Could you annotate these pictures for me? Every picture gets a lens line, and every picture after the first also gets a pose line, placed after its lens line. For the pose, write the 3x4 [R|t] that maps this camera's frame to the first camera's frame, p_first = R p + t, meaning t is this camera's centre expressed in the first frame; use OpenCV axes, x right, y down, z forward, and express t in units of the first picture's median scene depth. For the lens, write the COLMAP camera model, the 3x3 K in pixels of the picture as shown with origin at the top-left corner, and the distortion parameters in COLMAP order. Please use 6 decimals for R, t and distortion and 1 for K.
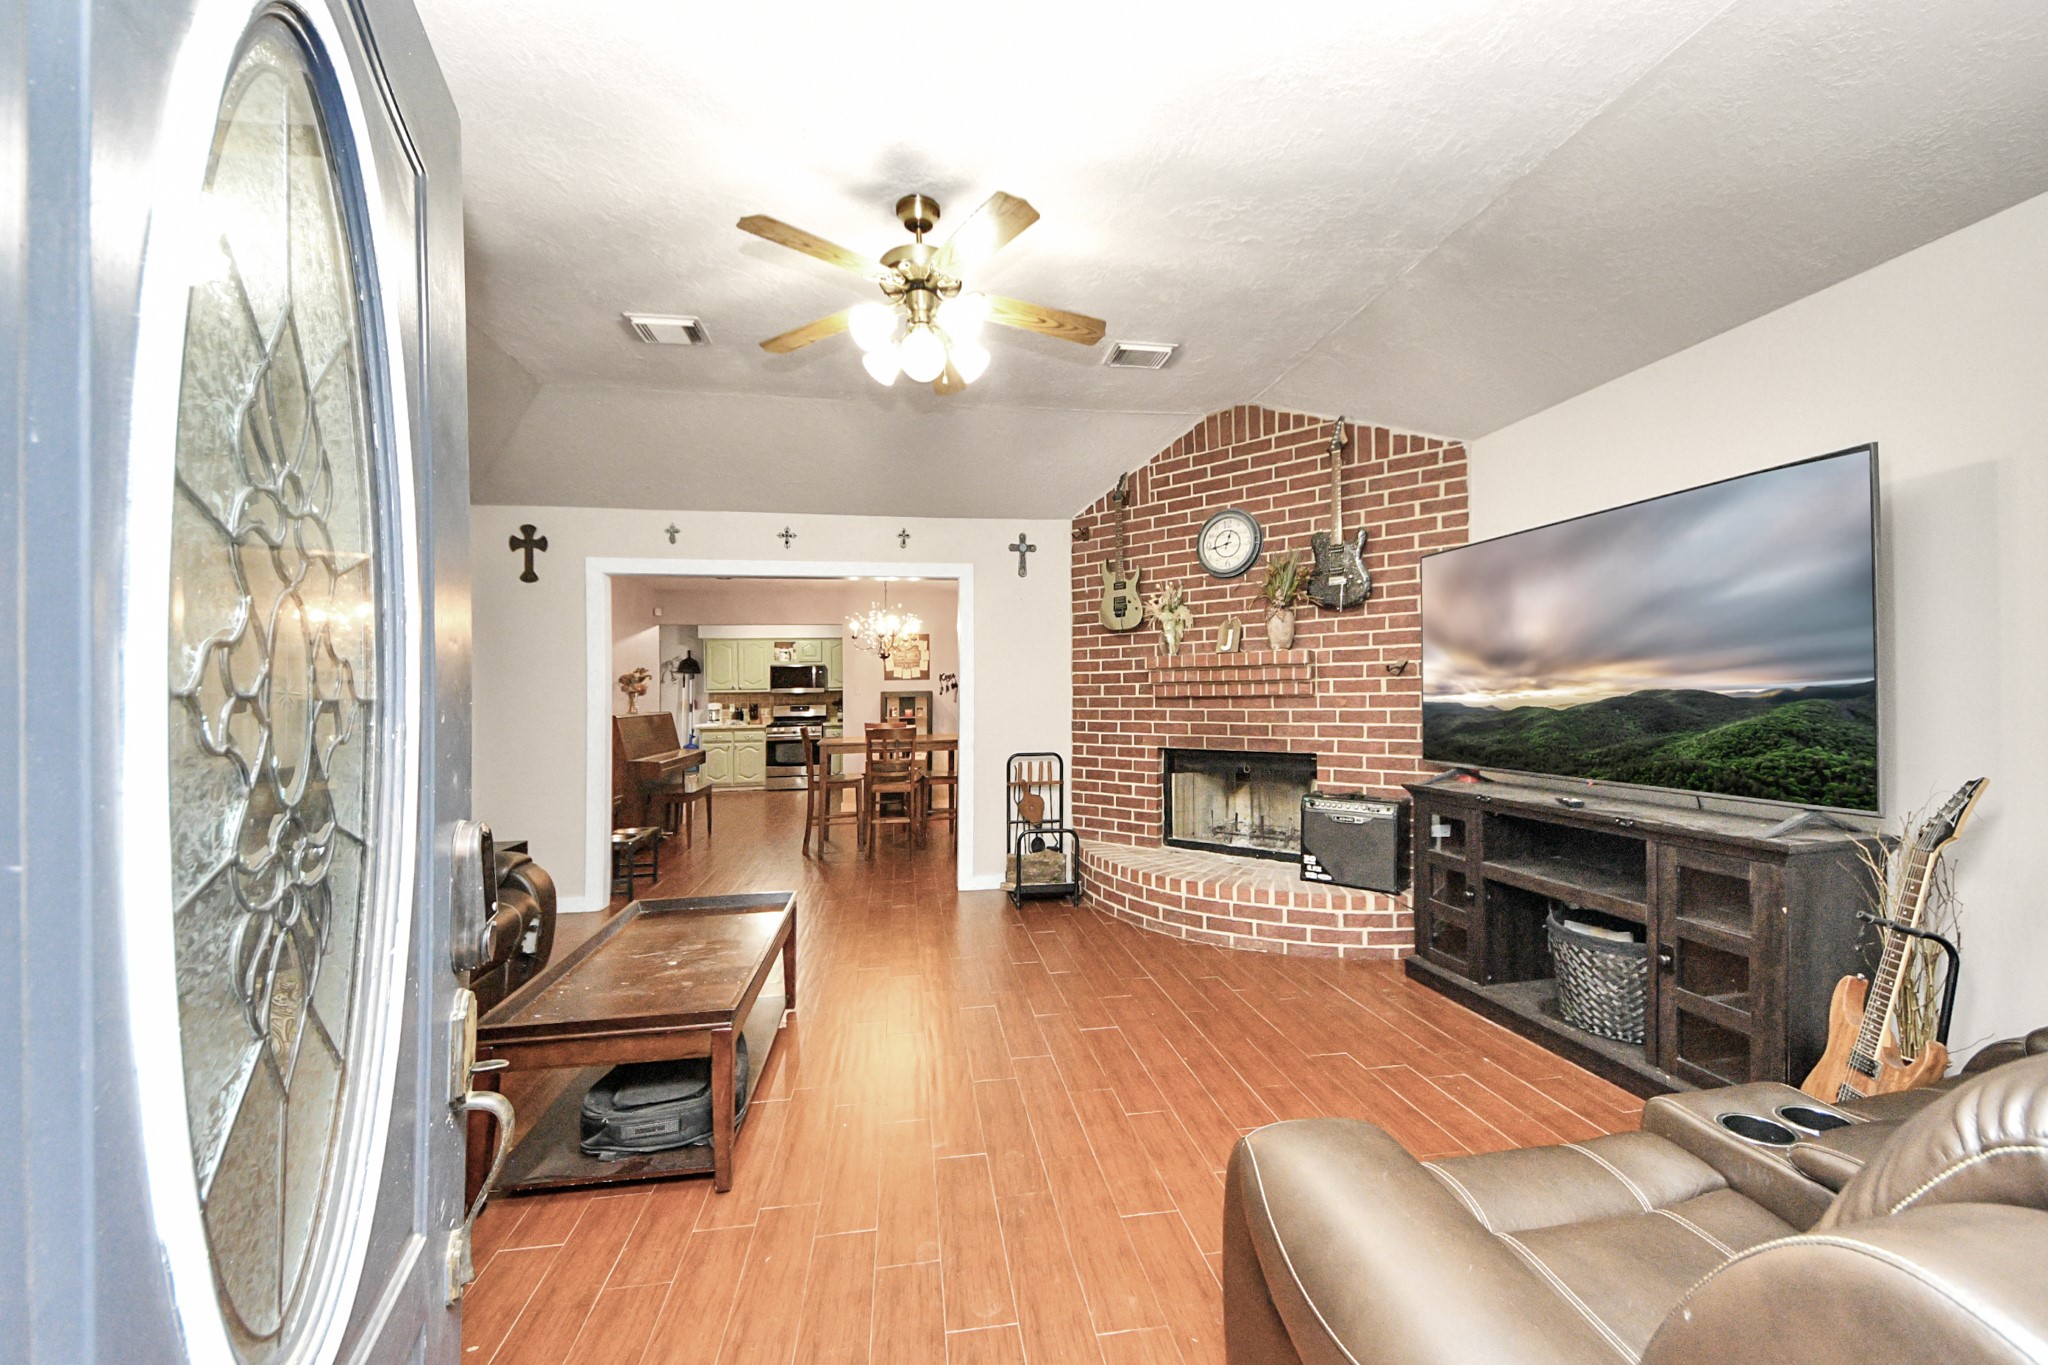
lens RADIAL K [[740.0, 0, 987.6], [0, 740.0, 691.1], [0, 0, 1]] dist [0.045363, -0.000126]
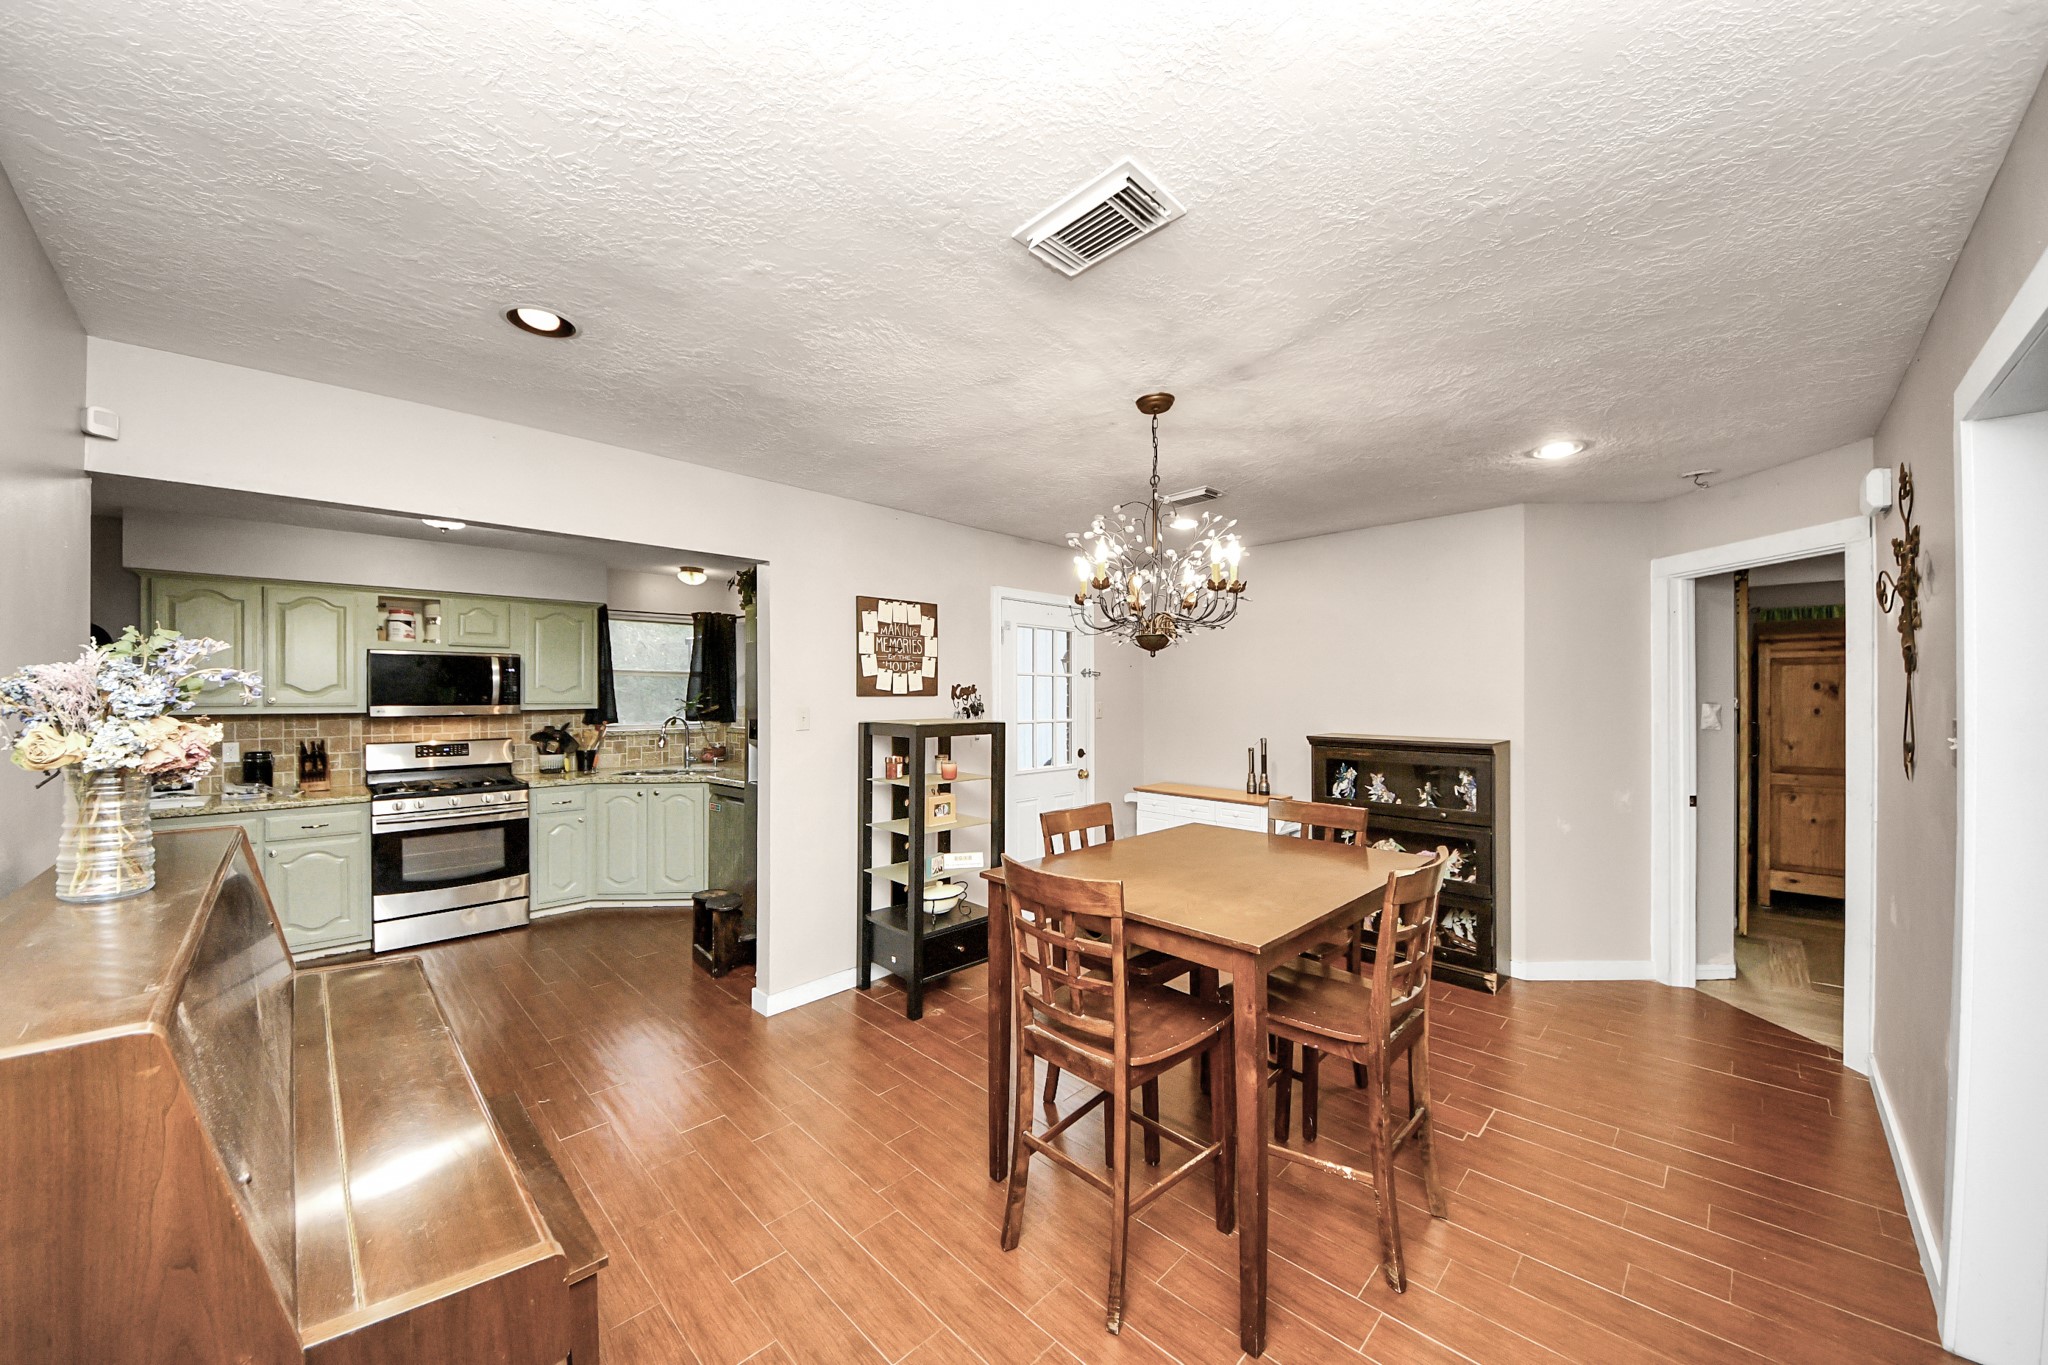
lens RADIAL K [[760.5, 0, 1017.1], [0, 760.5, 678.7], [0, 0, 1]] dist [0.000895, -0.025610]
pose [[0.788718, 0.019554, 0.614445, -0.266321], [-0.006344, 0.999700, -0.023671, -0.011949], [-0.614723, 0.014771, 0.788605, 0.438272]]
